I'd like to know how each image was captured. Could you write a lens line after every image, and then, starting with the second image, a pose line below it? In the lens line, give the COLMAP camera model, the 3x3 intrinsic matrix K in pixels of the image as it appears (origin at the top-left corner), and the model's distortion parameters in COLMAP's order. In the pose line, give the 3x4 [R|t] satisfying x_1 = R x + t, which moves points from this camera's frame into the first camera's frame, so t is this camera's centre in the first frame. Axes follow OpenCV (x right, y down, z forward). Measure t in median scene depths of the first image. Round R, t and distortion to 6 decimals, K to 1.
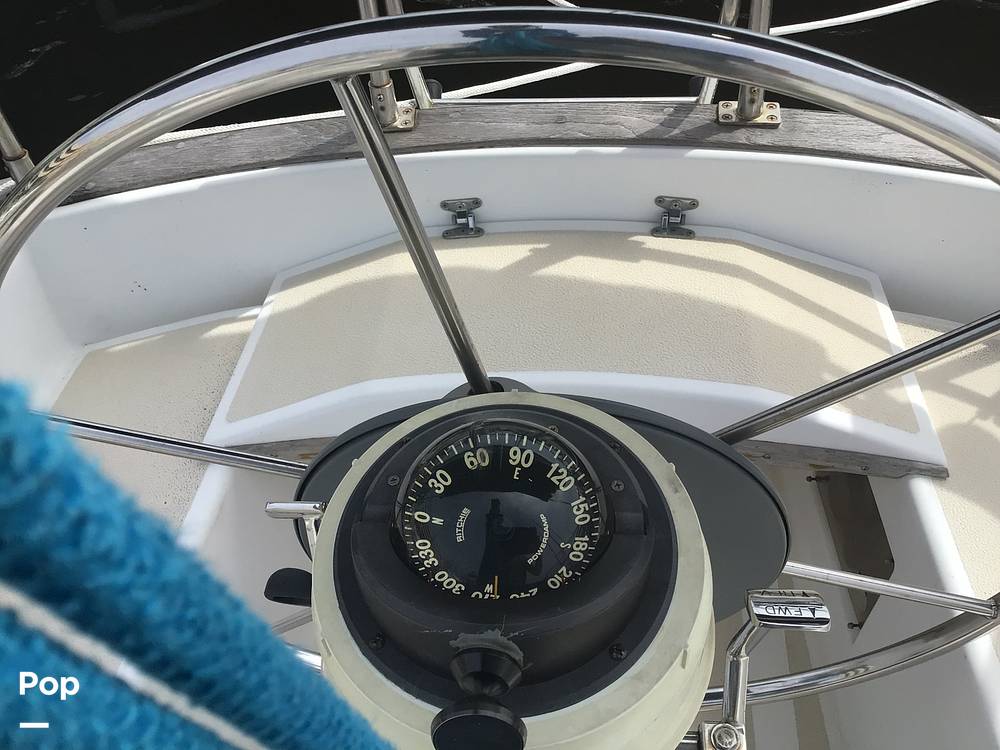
lens RADIAL K [[856.8, 0, 500.0], [0, 856.8, 375.0], [0, 0, 1]] dist [0.089991, -0.142444]
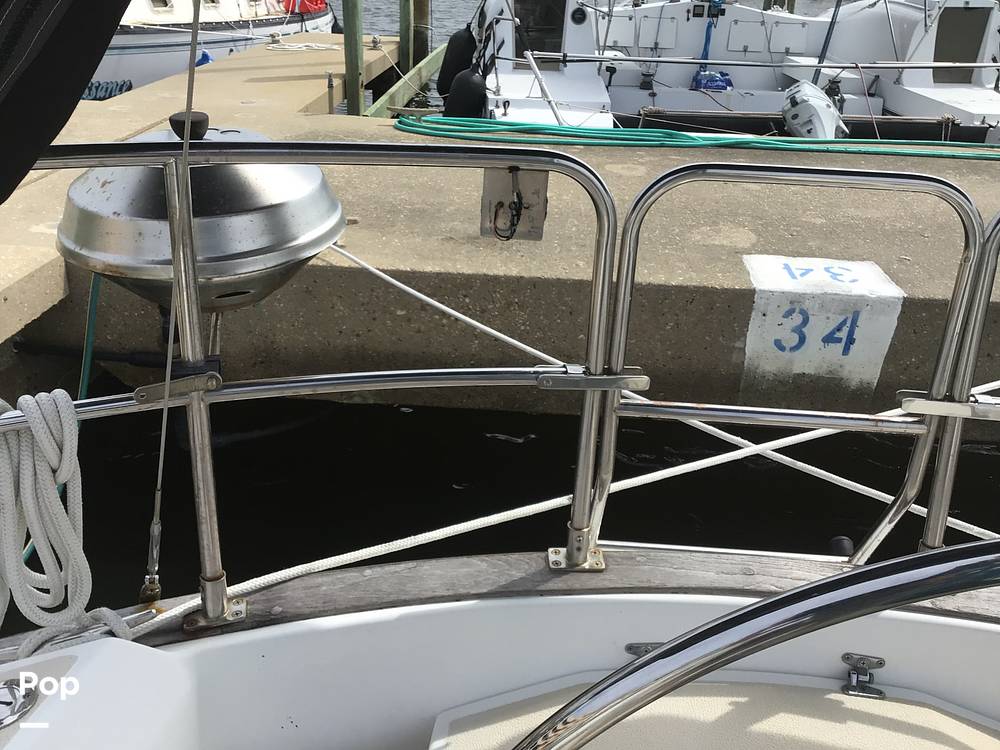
lens RADIAL K [[856.8, 0, 500.0], [0, 856.8, 375.0], [0, 0, 1]] dist [0.089991, -0.142444]
pose [[0.993289, 0.080403, 0.083141, -0.327635], [-0.033573, 0.888330, -0.457977, -0.018320], [-0.110679, 0.452112, 0.885068, 0.003272]]
